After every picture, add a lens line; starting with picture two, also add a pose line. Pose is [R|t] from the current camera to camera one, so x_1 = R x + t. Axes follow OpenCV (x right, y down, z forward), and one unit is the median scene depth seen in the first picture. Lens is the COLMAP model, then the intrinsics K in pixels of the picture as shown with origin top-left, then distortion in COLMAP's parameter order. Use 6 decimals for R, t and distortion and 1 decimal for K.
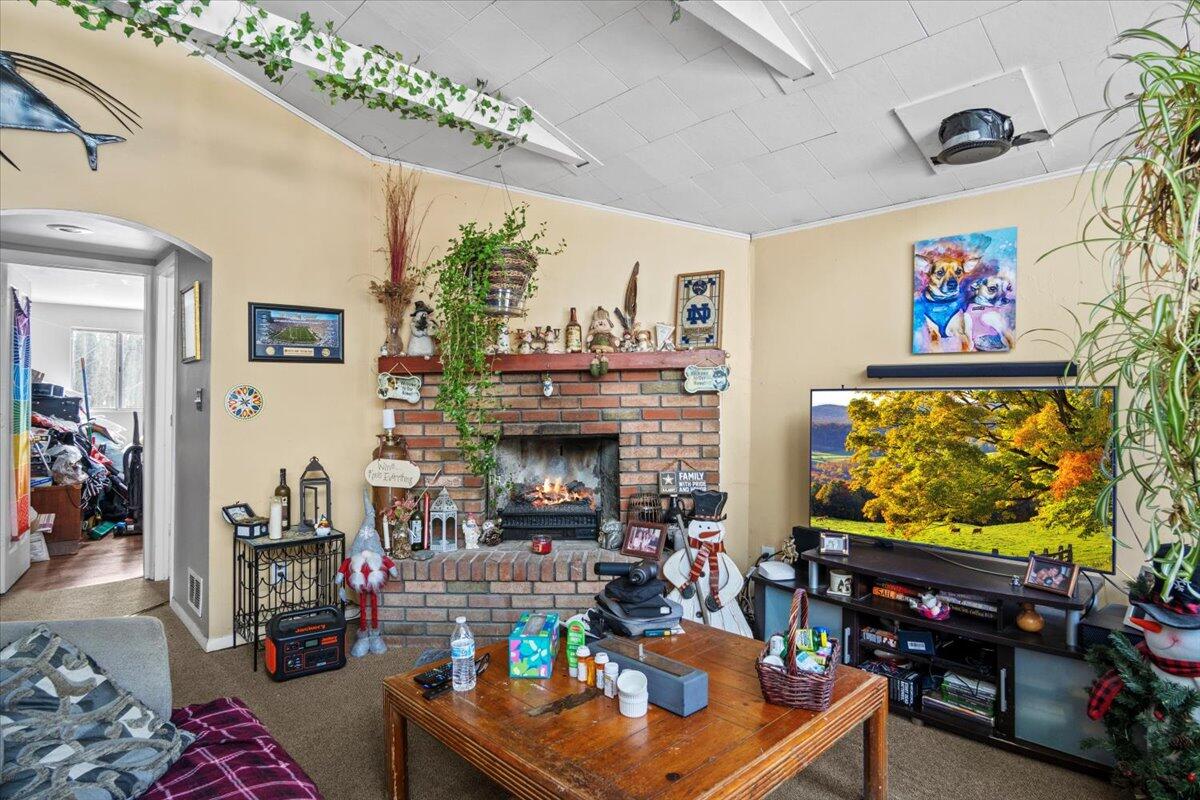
lens RADIAL K [[639.2, 0, 595.5], [0, 639.2, 394.8], [0, 0, 1]] dist [-0.029388, 0.000324]
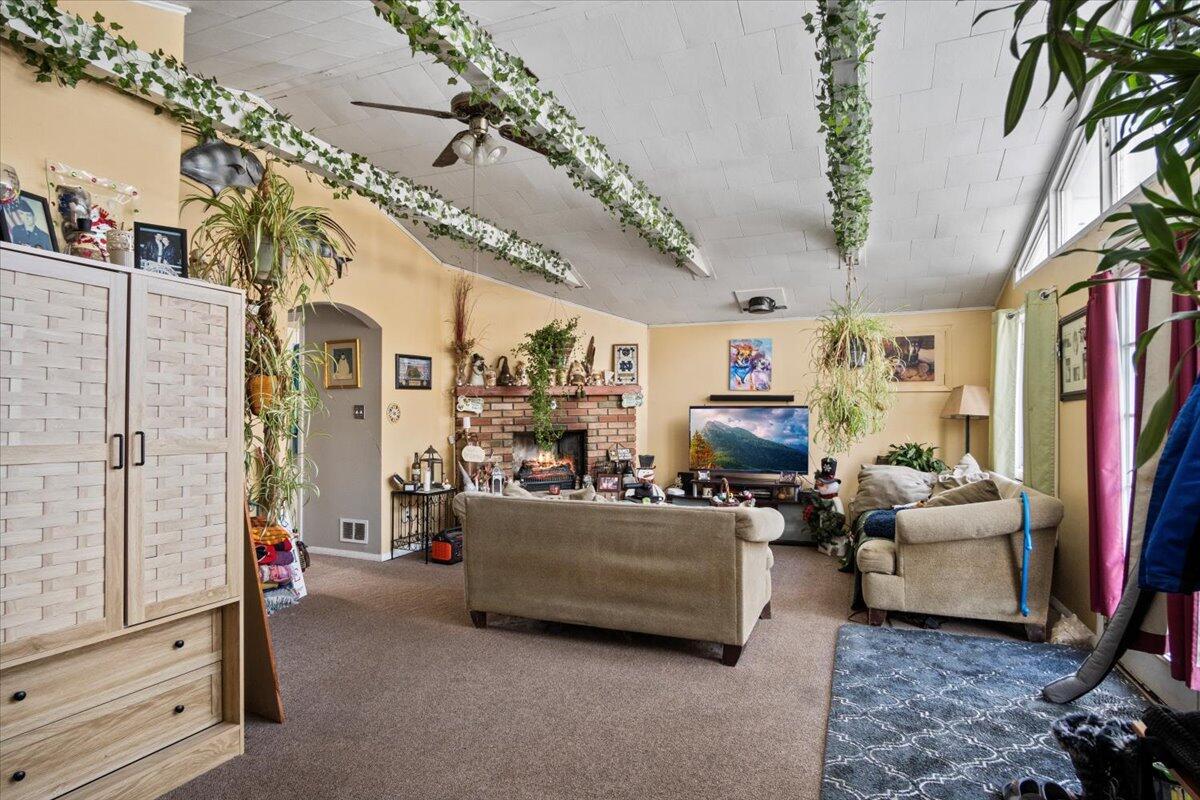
lens RADIAL K [[645.6, 0, 602.7], [0, 645.6, 405.6], [0, 0, 1]] dist [-0.002119, 0.001775]
pose [[0.905899, -0.000445, 0.423493, -0.725940], [0.000081, 1.000000, 0.000879, -0.010201], [-0.423493, -0.000762, 0.905899, -0.724898]]
